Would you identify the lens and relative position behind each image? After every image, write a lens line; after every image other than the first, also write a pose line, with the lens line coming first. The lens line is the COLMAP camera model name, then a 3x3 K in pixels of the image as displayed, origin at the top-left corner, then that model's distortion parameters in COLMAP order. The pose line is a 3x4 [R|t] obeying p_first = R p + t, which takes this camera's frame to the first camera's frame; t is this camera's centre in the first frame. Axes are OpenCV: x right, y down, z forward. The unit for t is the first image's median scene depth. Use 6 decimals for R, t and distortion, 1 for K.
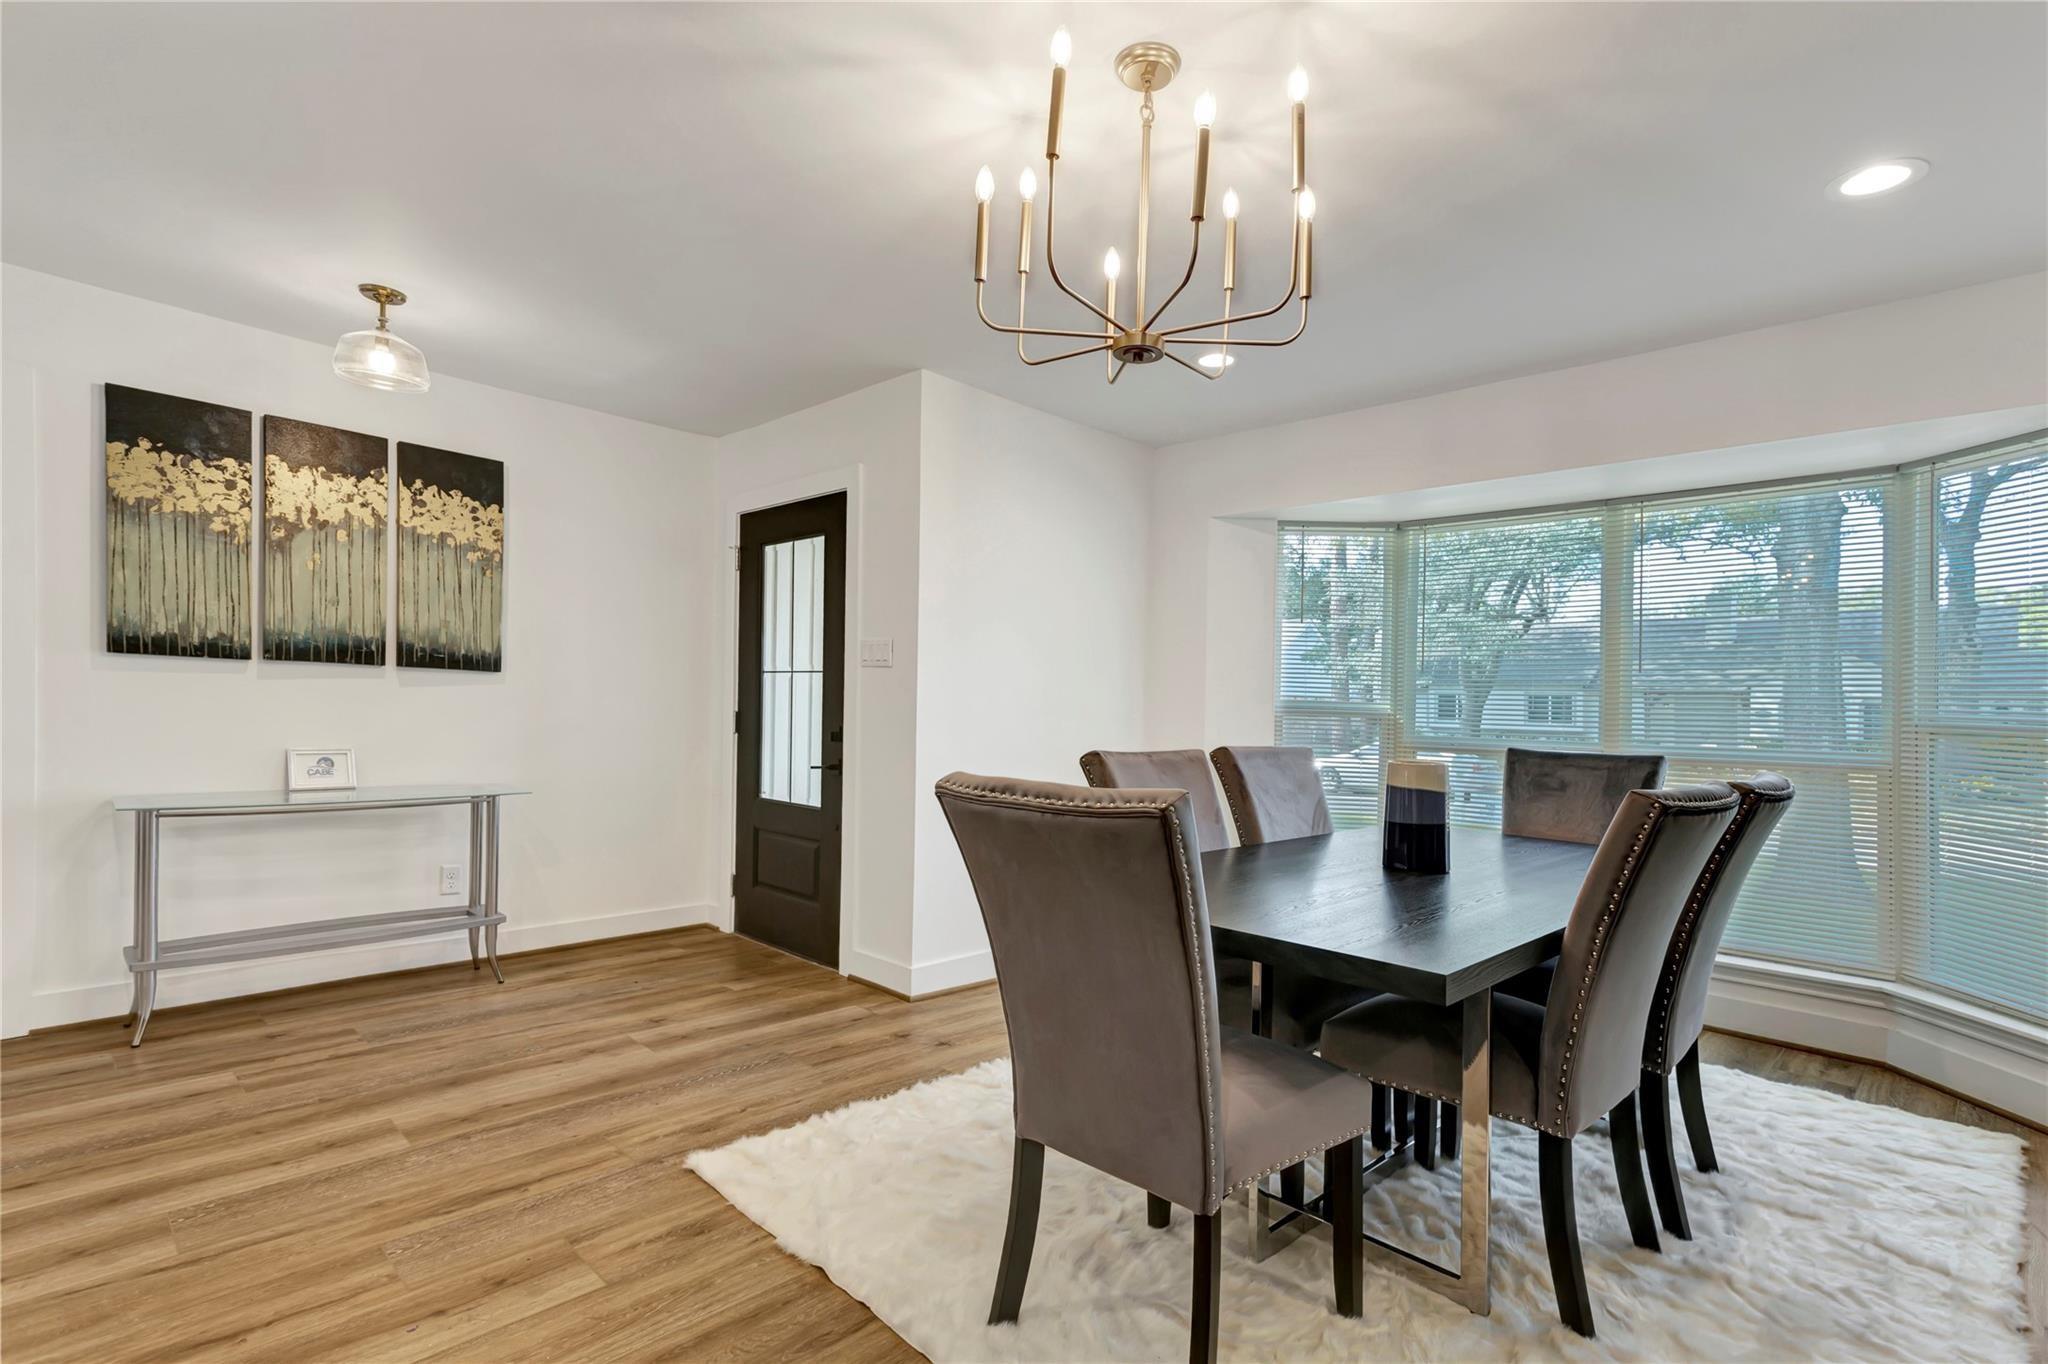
lens RADIAL K [[982.3, 0, 1026.1], [0, 982.3, 711.5], [0, 0, 1]] dist [0.003551, 0.001740]
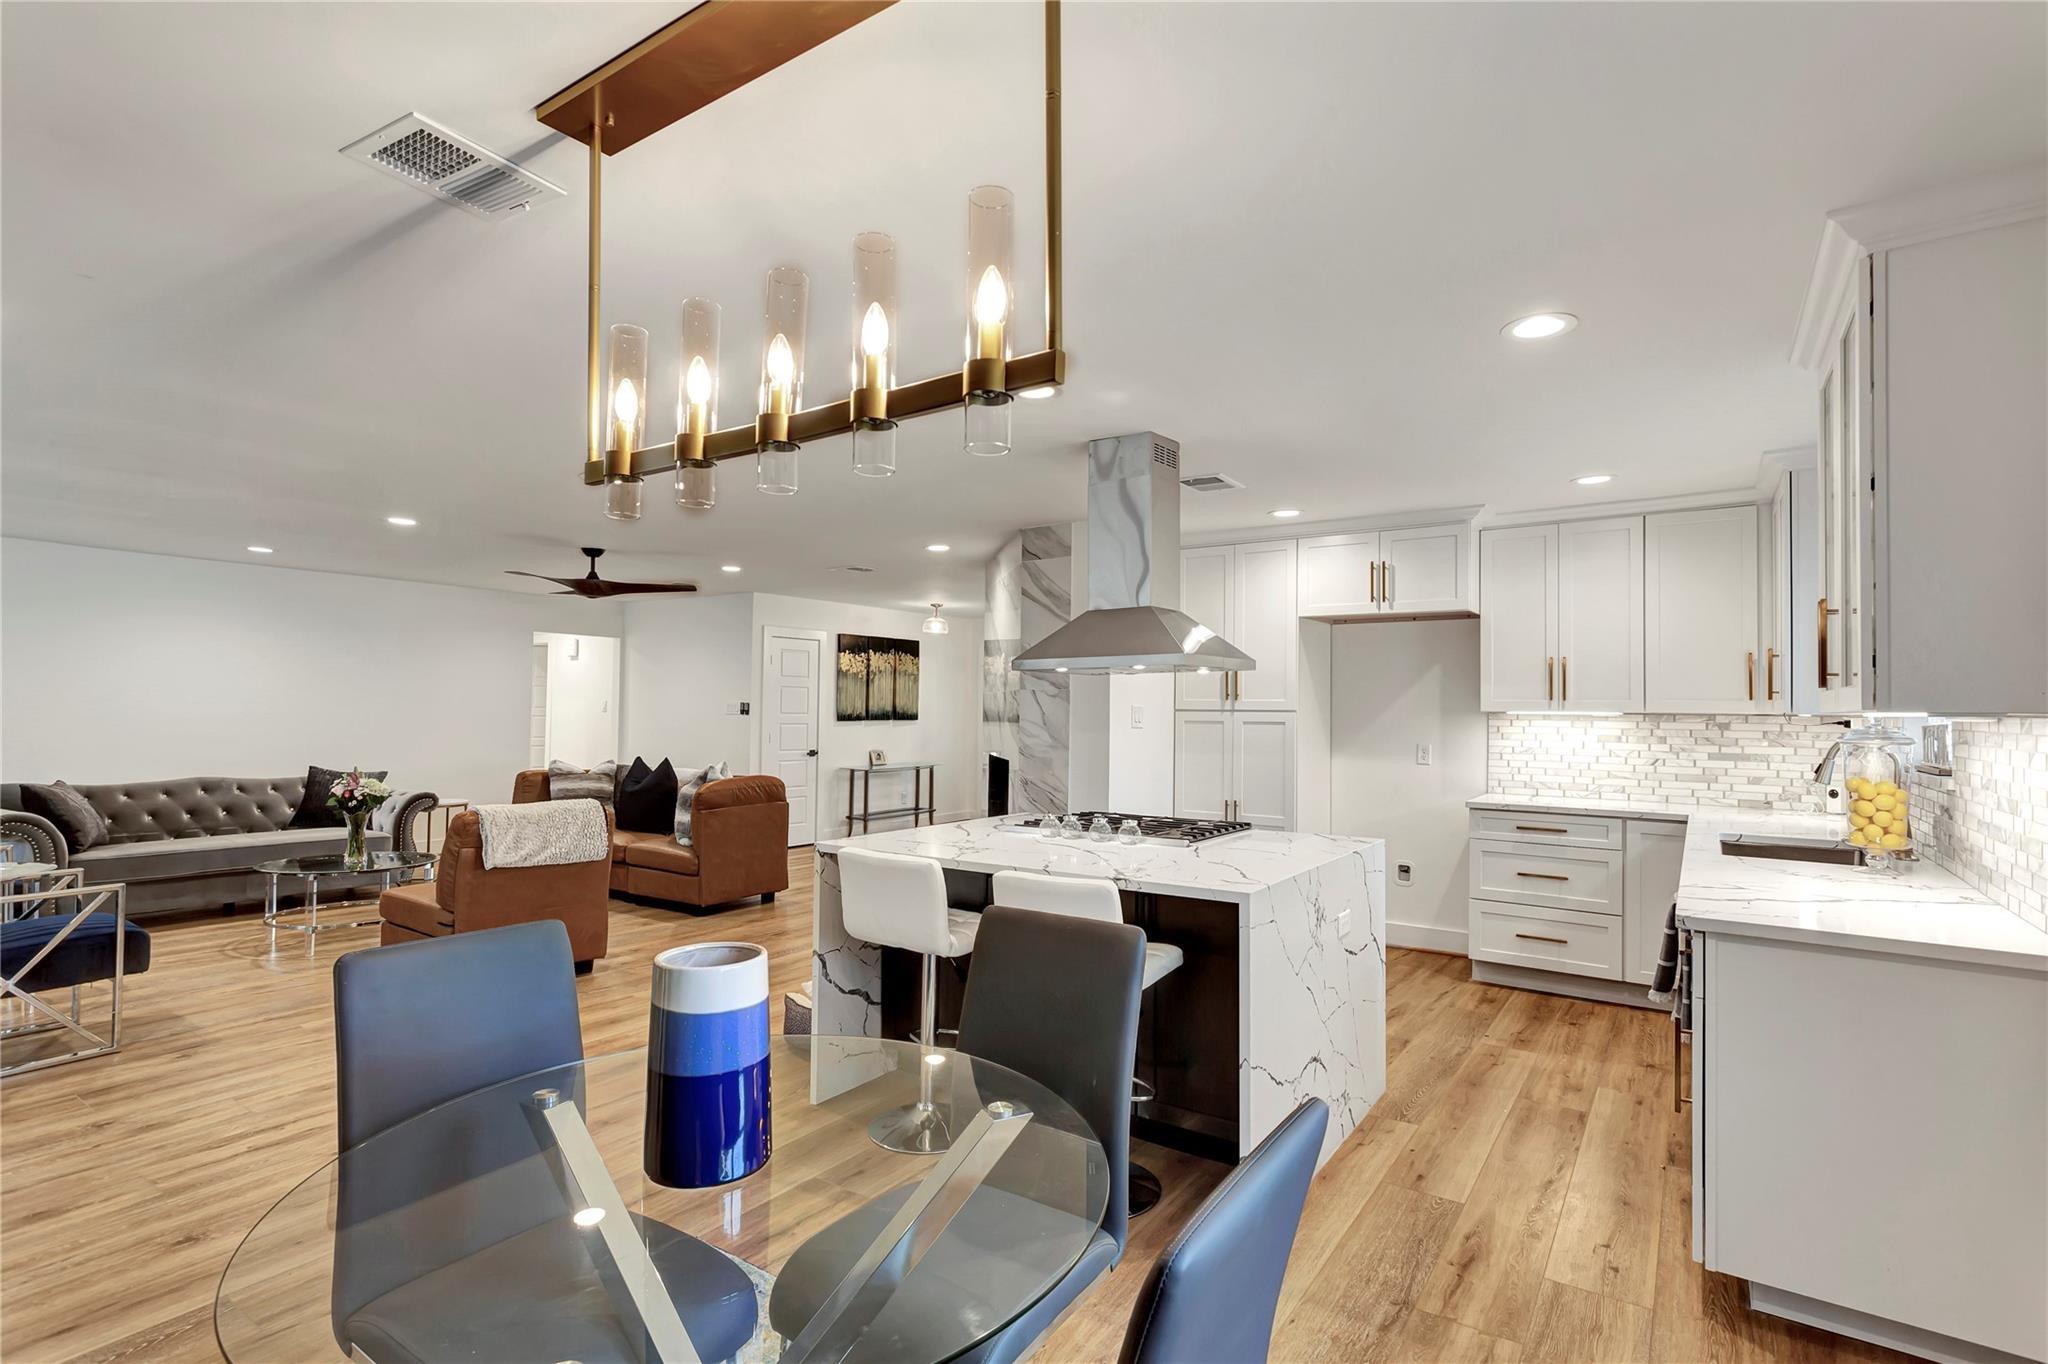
lens RADIAL K [[994.9, 0, 1026.3], [0, 994.9, 677.2], [0, 0, 1]] dist [0.005238, 0.001233]
pose [[0.985862, -0.021170, 0.166216, -0.834107], [0.025414, 0.999402, -0.023451, -0.104167], [-0.165620, 0.027343, 0.985810, -2.070388]]
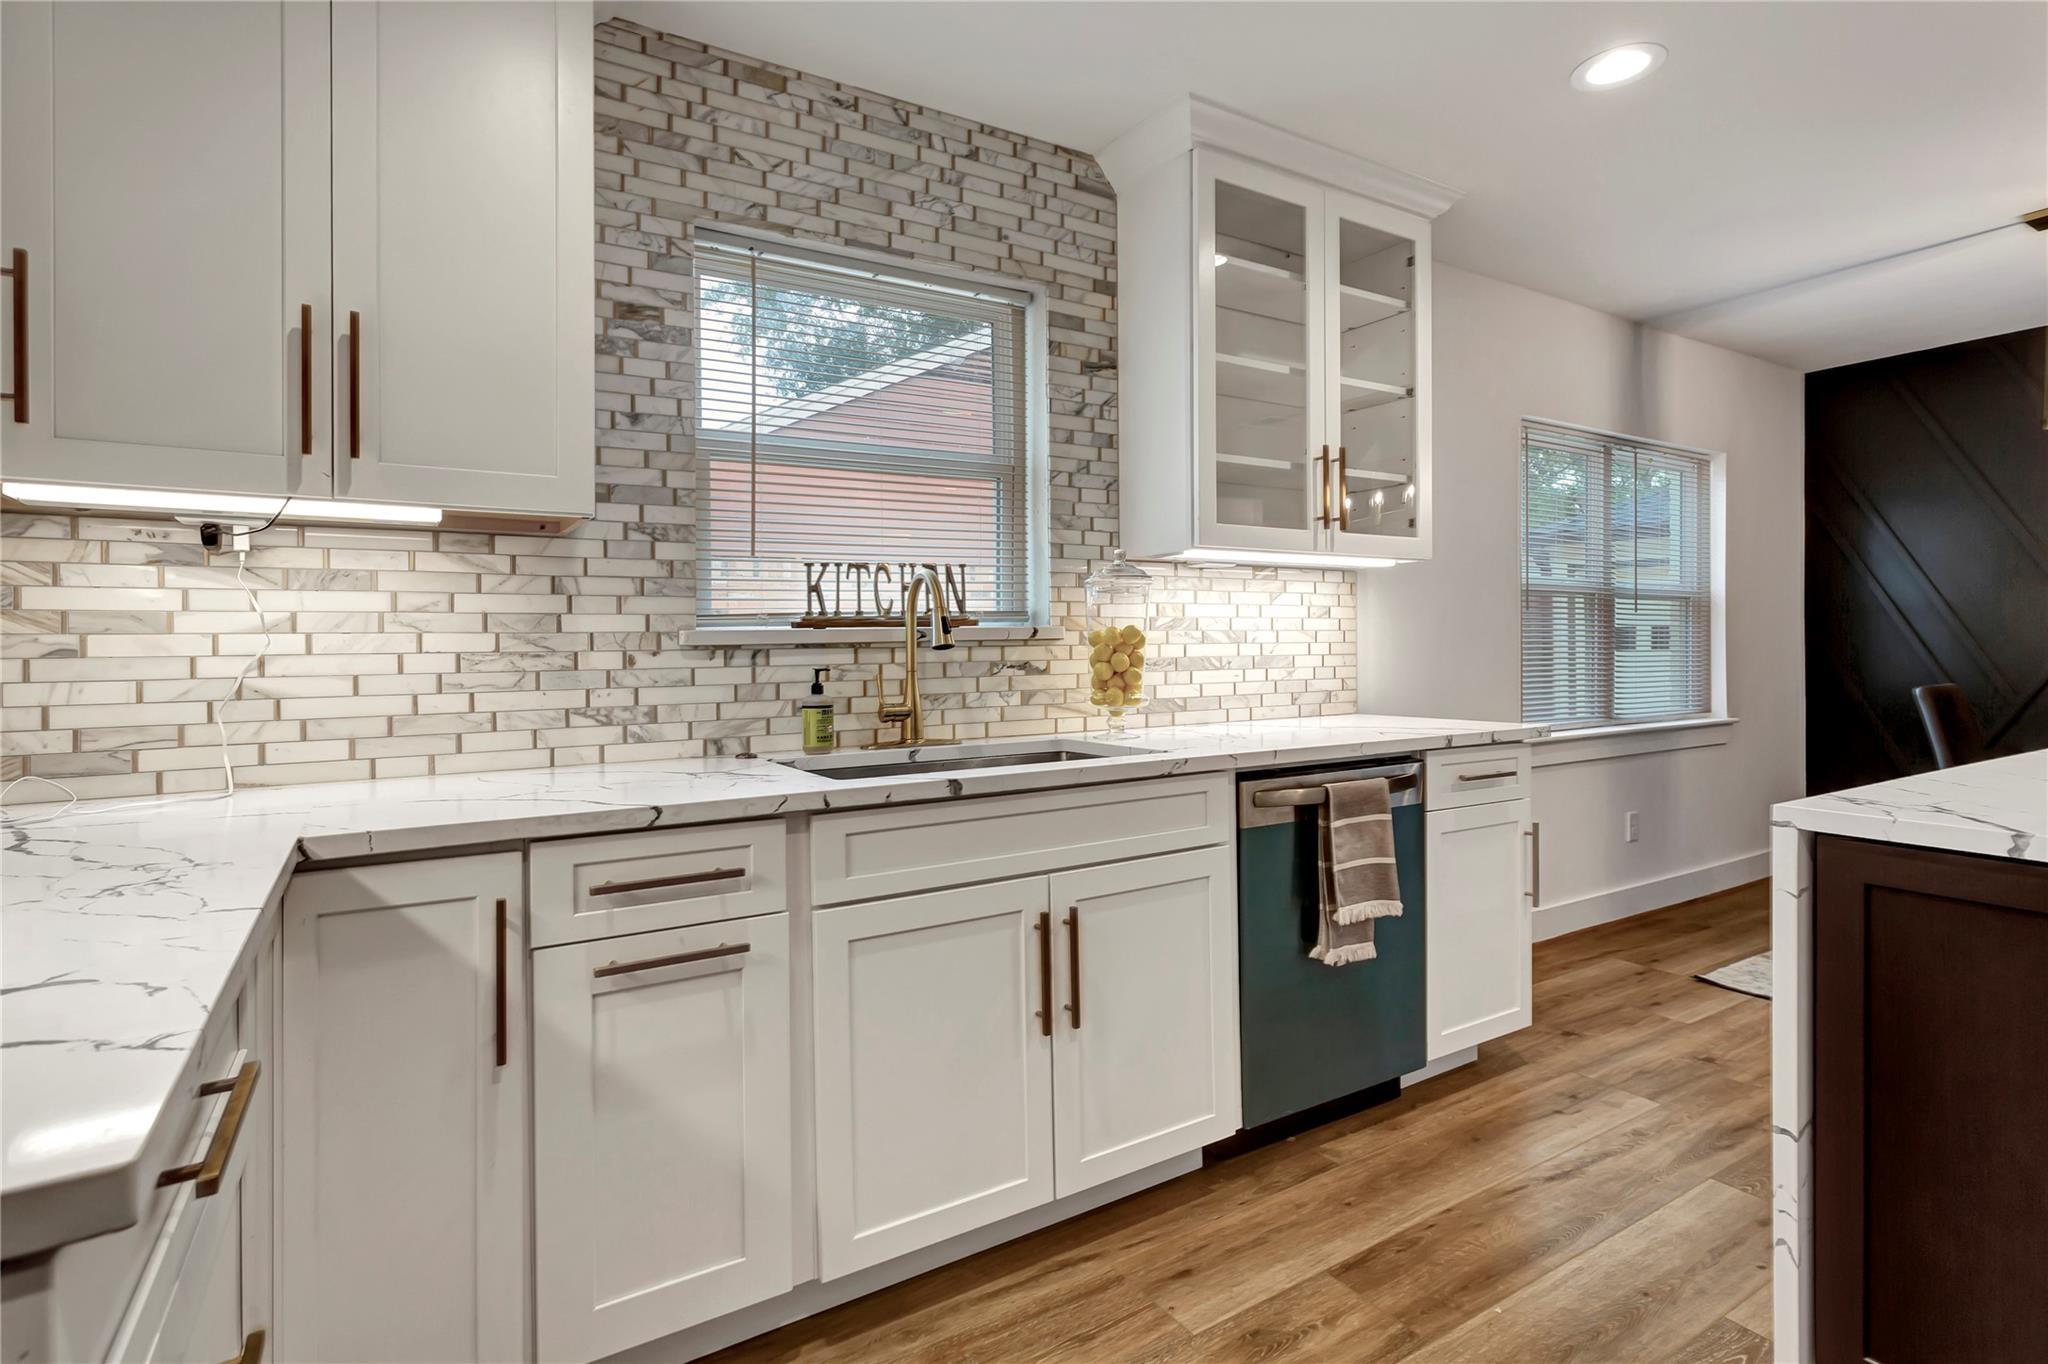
lens RADIAL K [[1028.0, 0, 1020.8], [0, 1028.0, 637.5], [0, 0, 1]] dist [-0.024177, 0.015054]
pose [[-0.969968, -0.025632, 0.241879, -0.085016], [-0.025996, 0.999661, 0.001689, -0.010315], [-0.241840, -0.004650, -0.970305, -0.597659]]
